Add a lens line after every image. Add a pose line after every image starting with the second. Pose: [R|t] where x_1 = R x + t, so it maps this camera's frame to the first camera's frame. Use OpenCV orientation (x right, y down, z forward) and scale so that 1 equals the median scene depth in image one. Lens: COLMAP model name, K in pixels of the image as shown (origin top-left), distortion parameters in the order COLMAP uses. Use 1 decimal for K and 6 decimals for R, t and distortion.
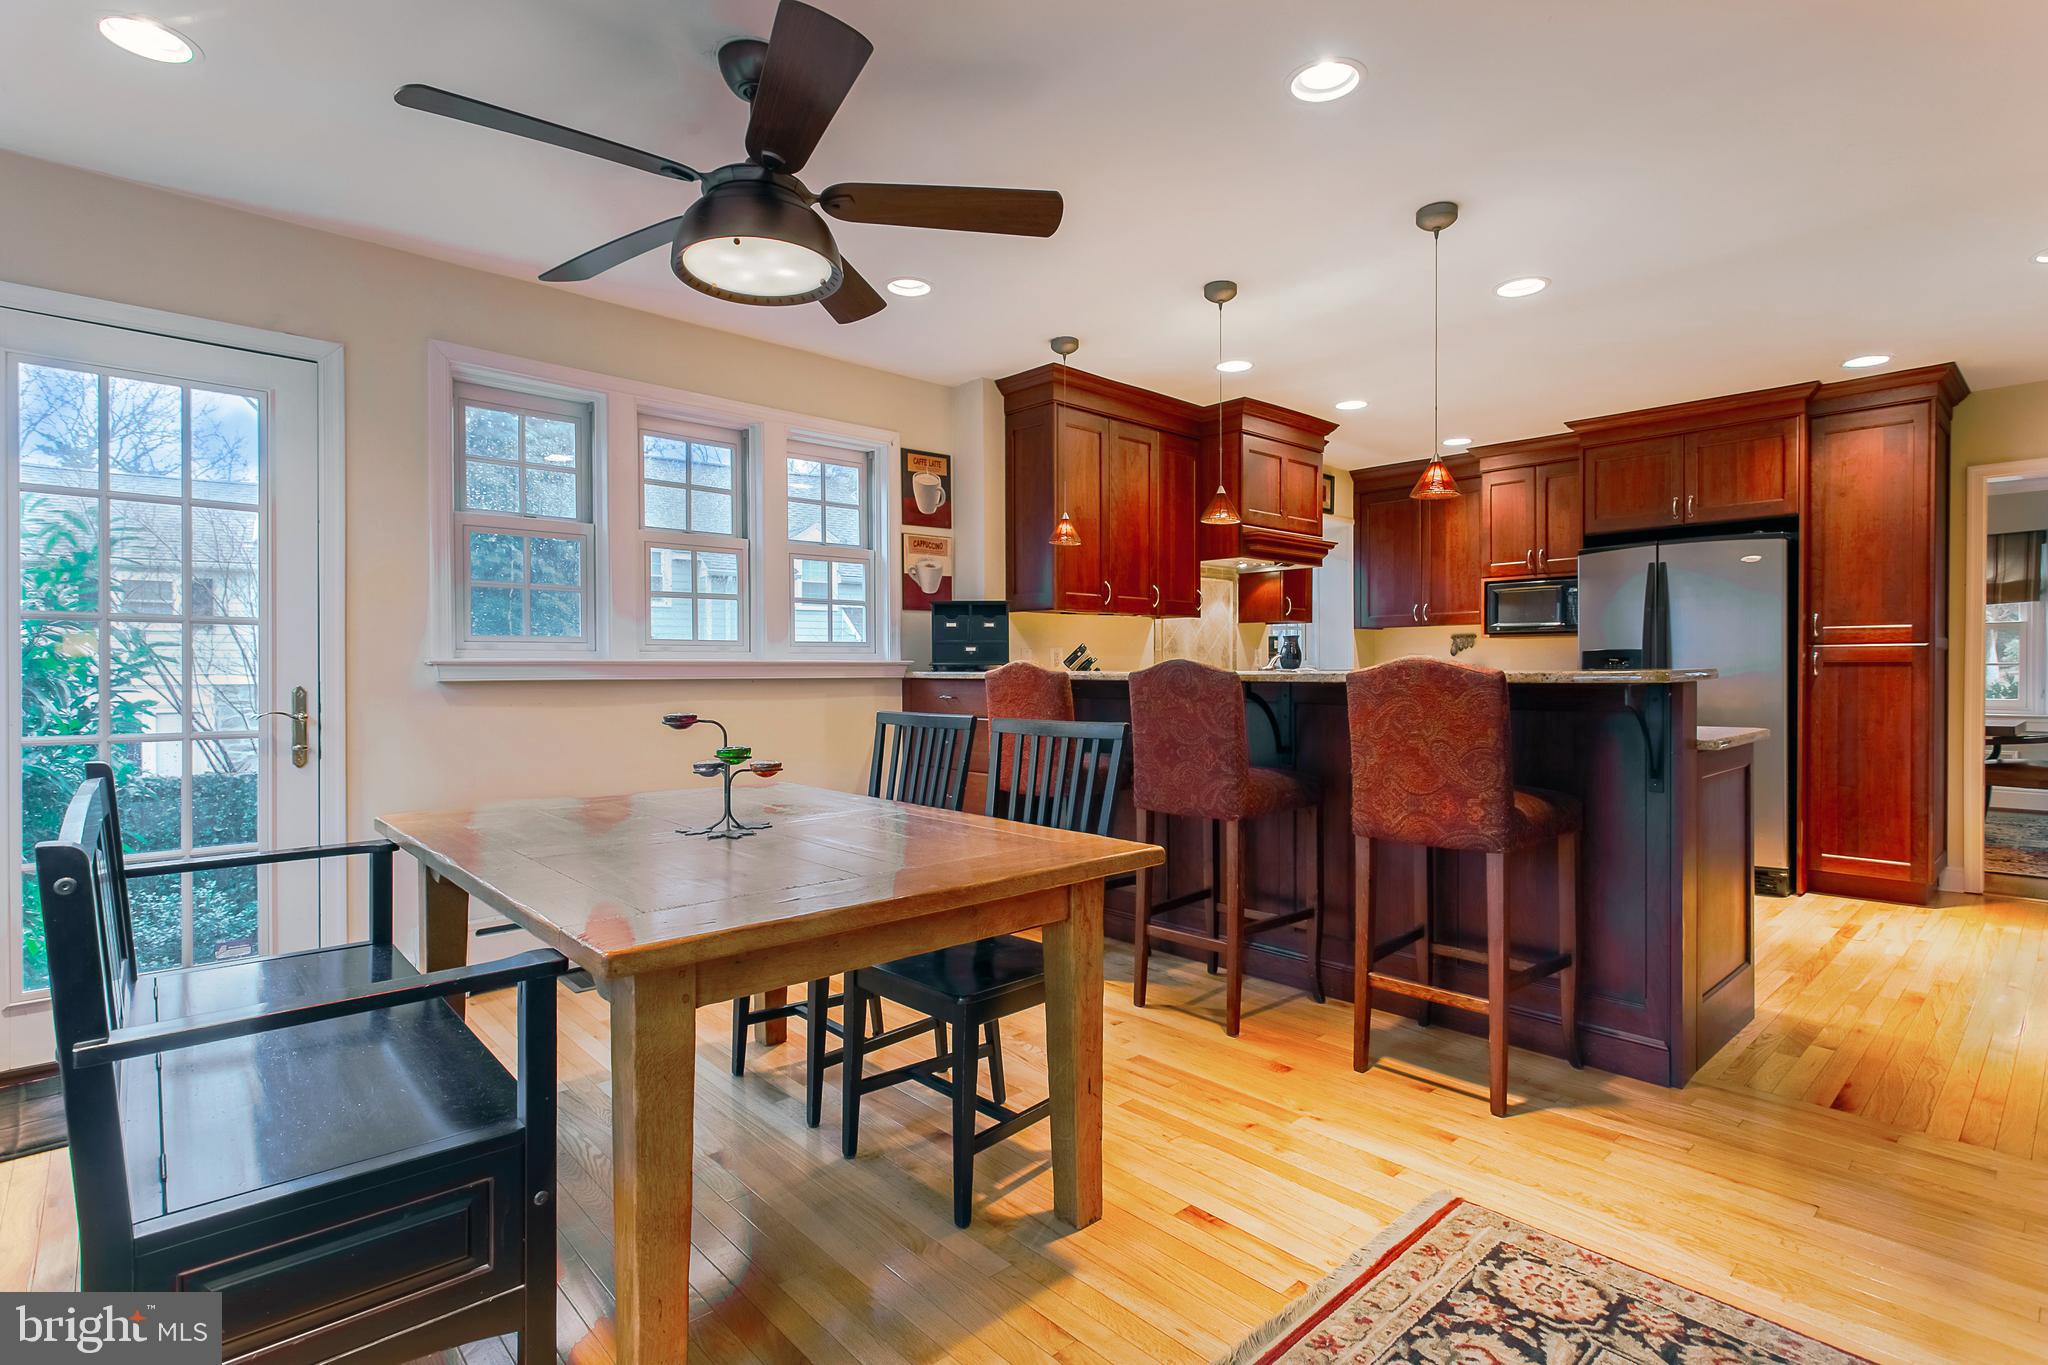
lens RADIAL K [[975.8, 0, 1015.2], [0, 975.8, 673.9], [0, 0, 1]] dist [0.000347, 0.000358]
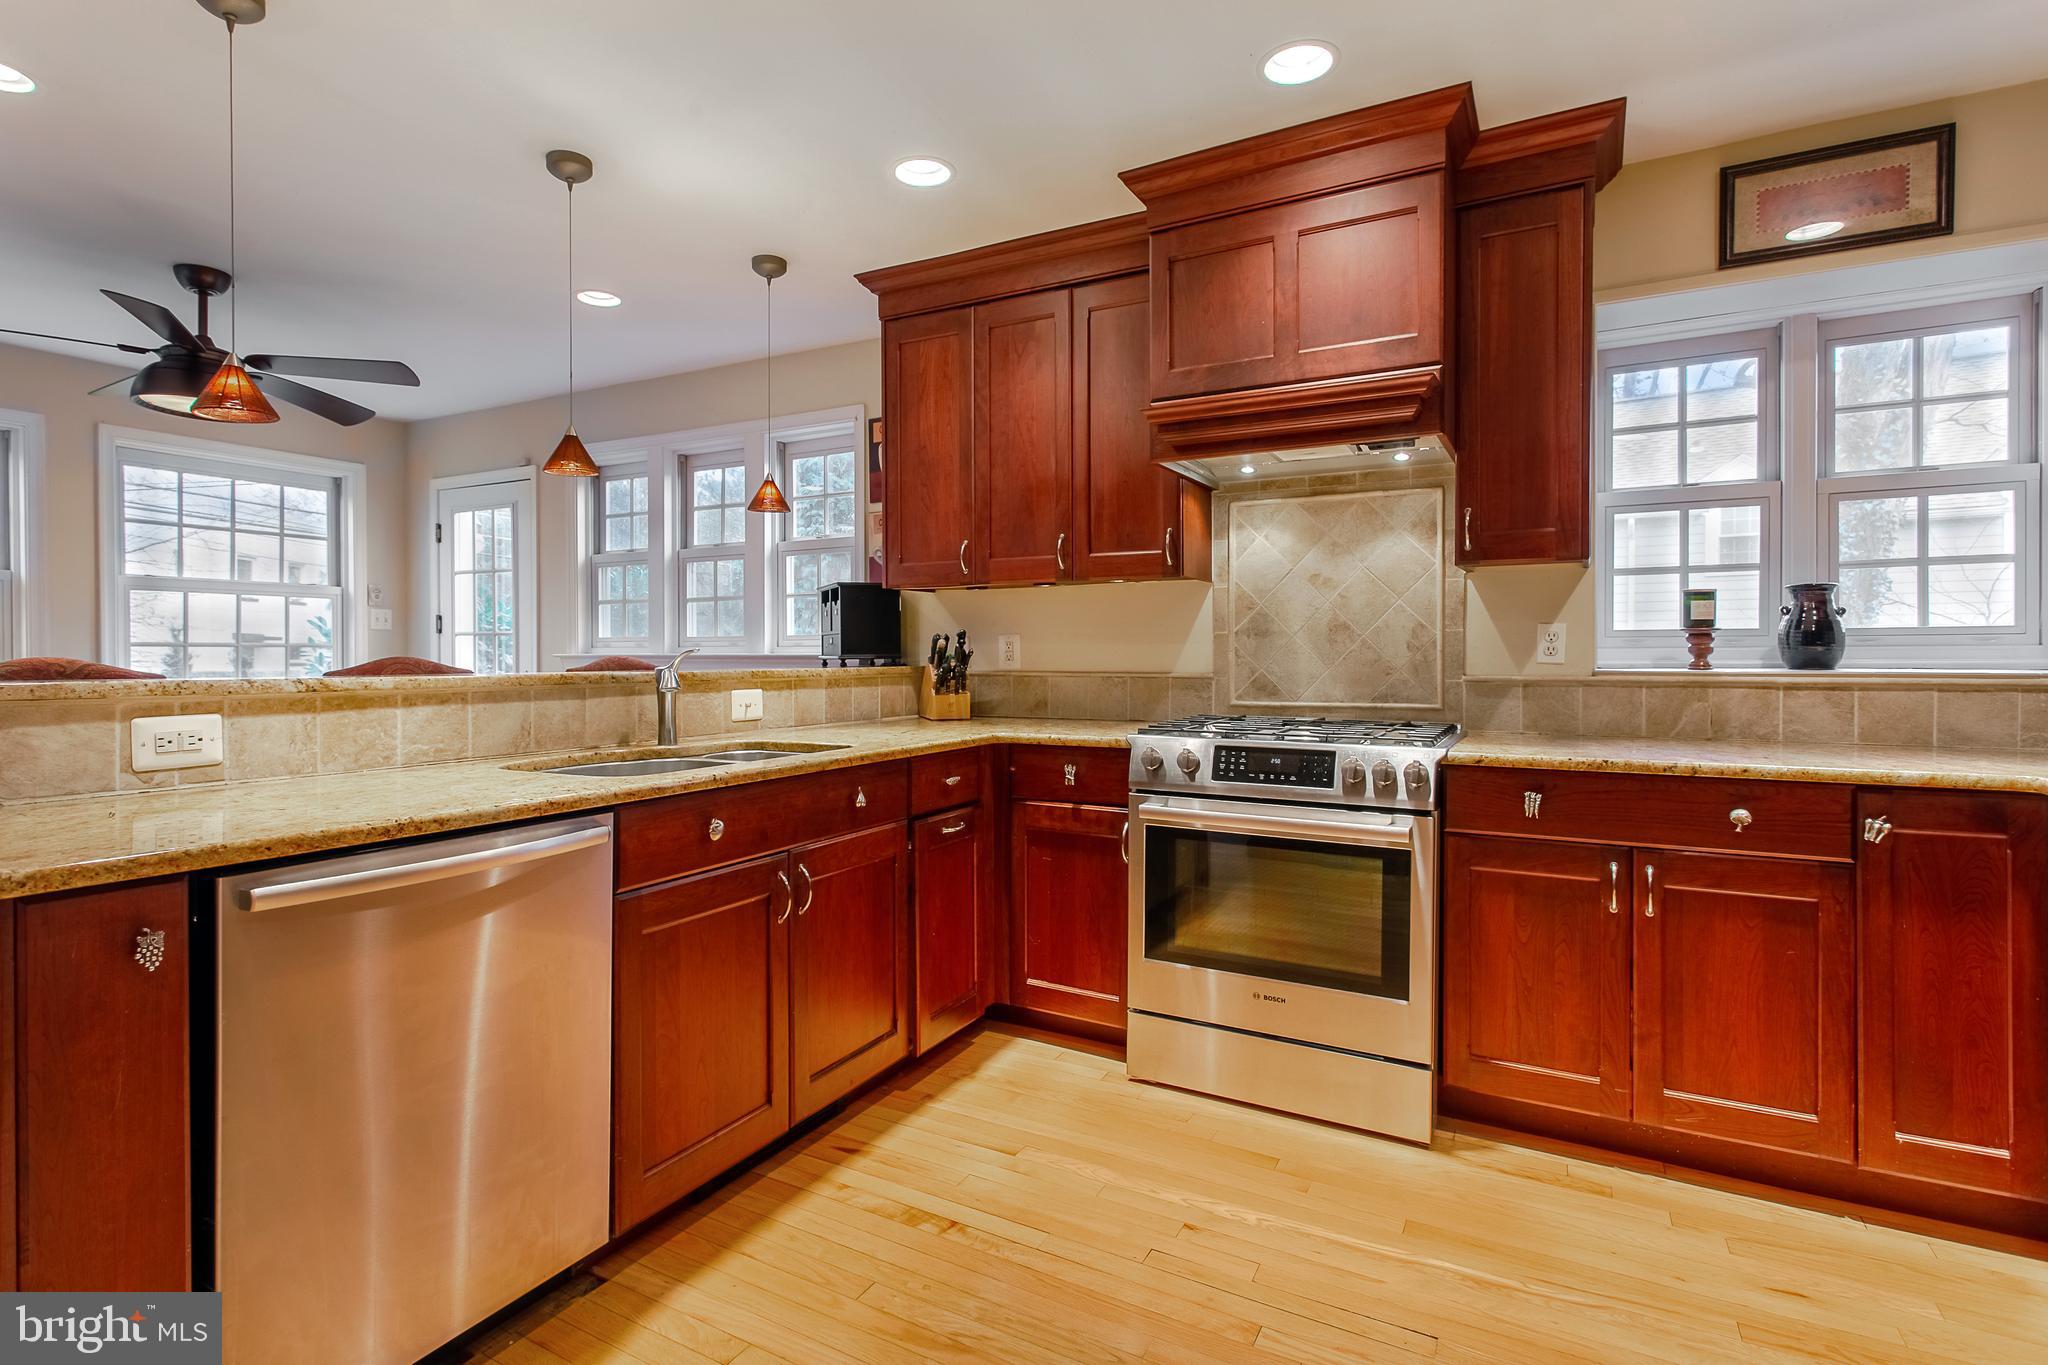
lens RADIAL K [[999.8, 0, 1017.1], [0, 999.8, 660.3], [0, 0, 1]] dist [0.003164, 0.000198]
pose [[0.334512, 0.007159, -0.942364, 0.783249], [-0.004490, 0.999972, 0.006003, -0.013736], [0.942381, 0.002223, 0.334534, 0.792054]]
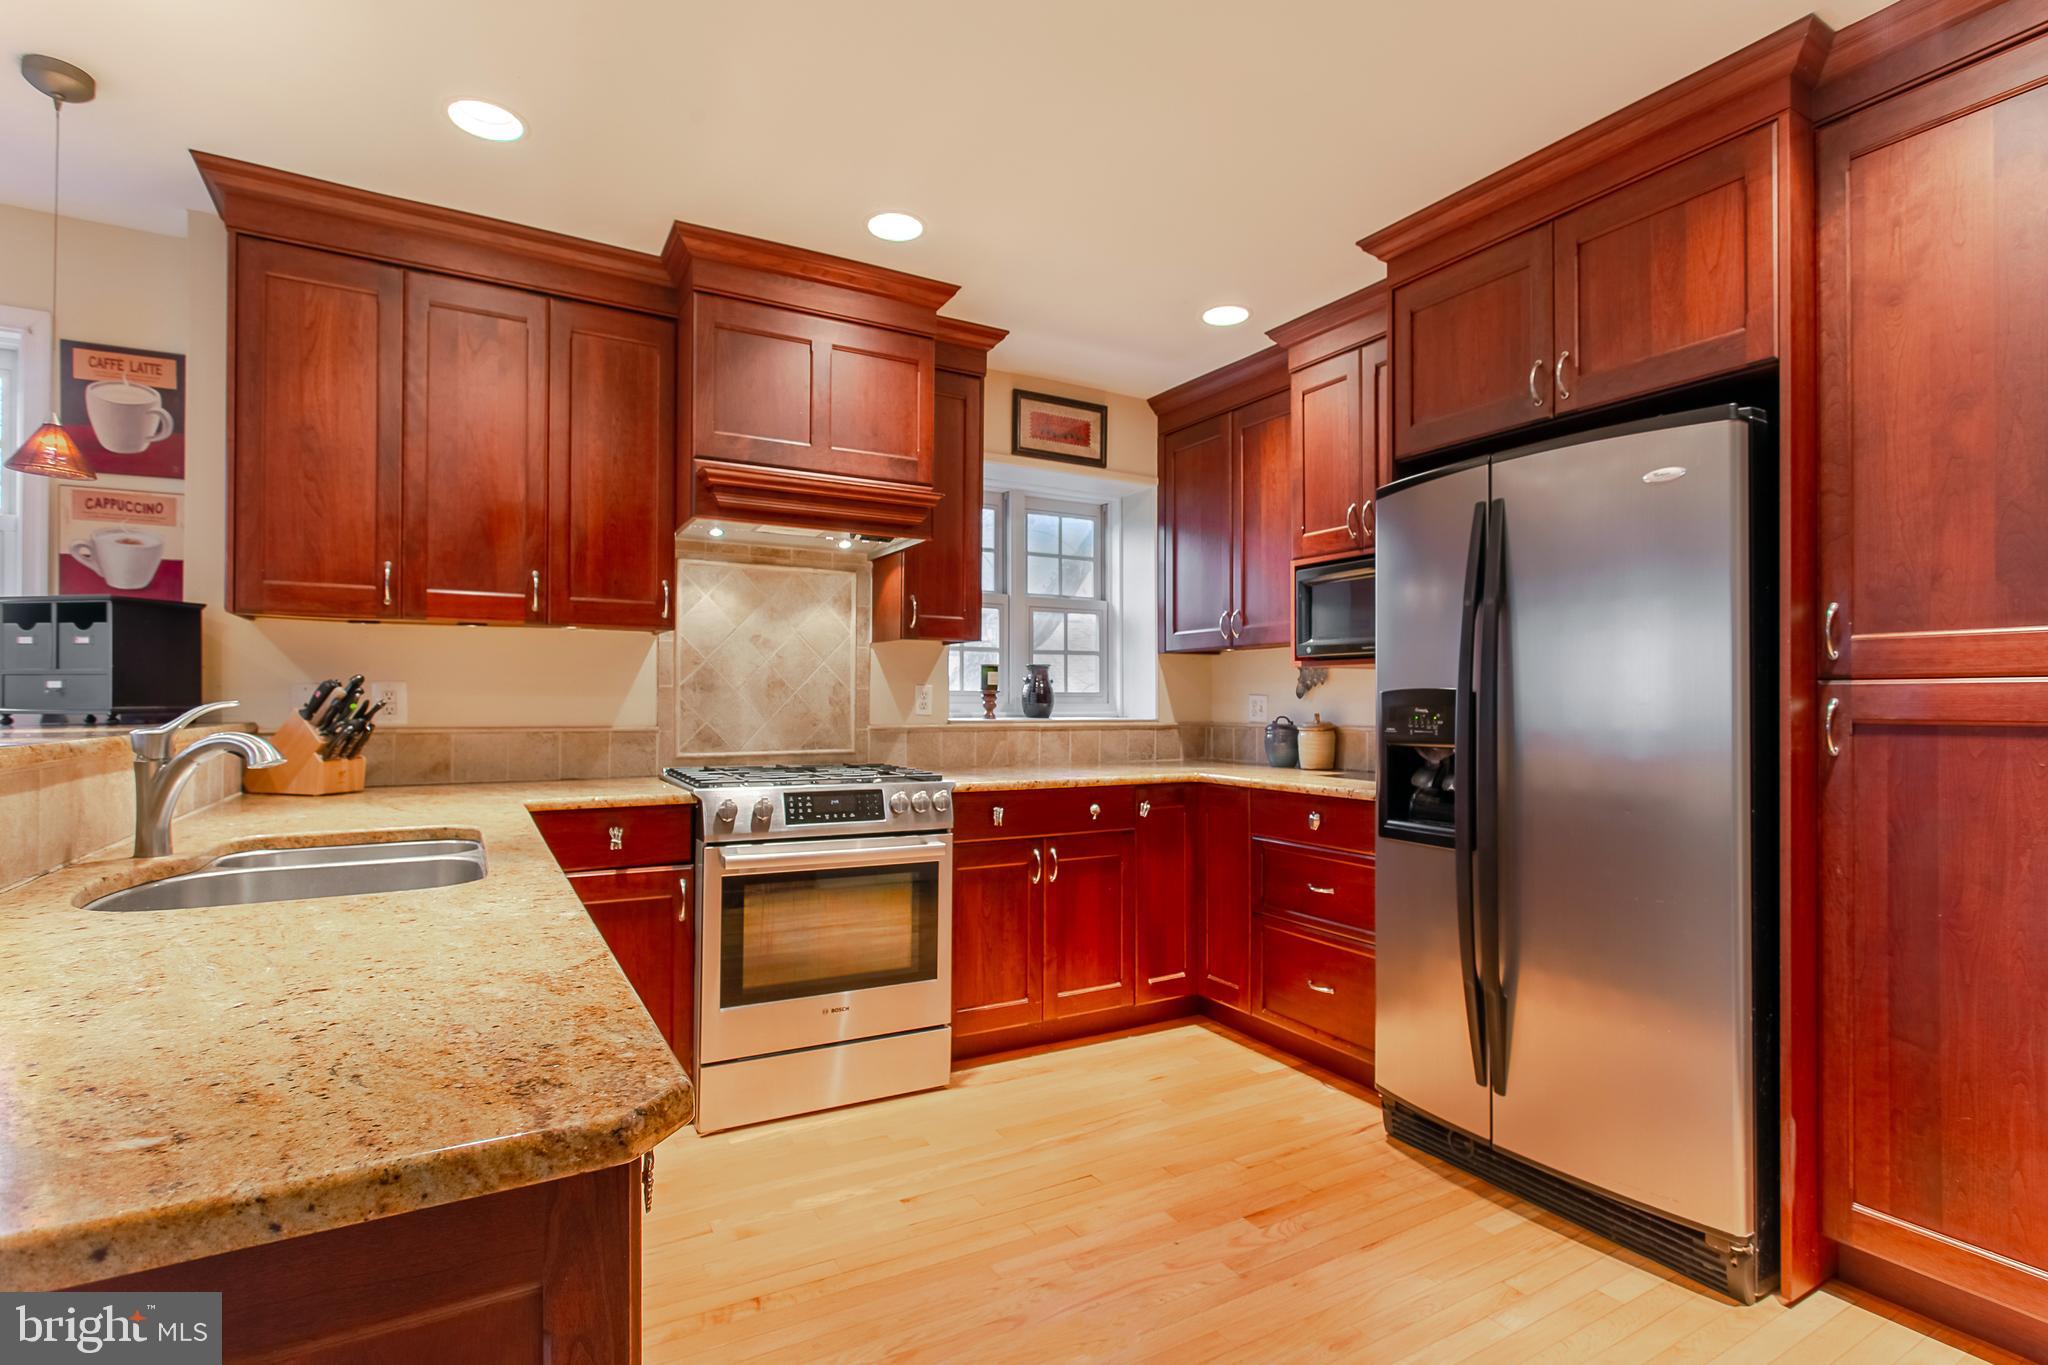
lens RADIAL K [[1008.4, 0, 1031.5], [0, 1008.4, 690.0], [0, 0, 1]] dist [-0.000832, 0.000182]
pose [[0.982106, 0.003745, -0.188291, 0.563434], [-0.007548, 0.999782, -0.019481, -0.014704], [0.188177, 0.020554, 0.981920, 0.519435]]
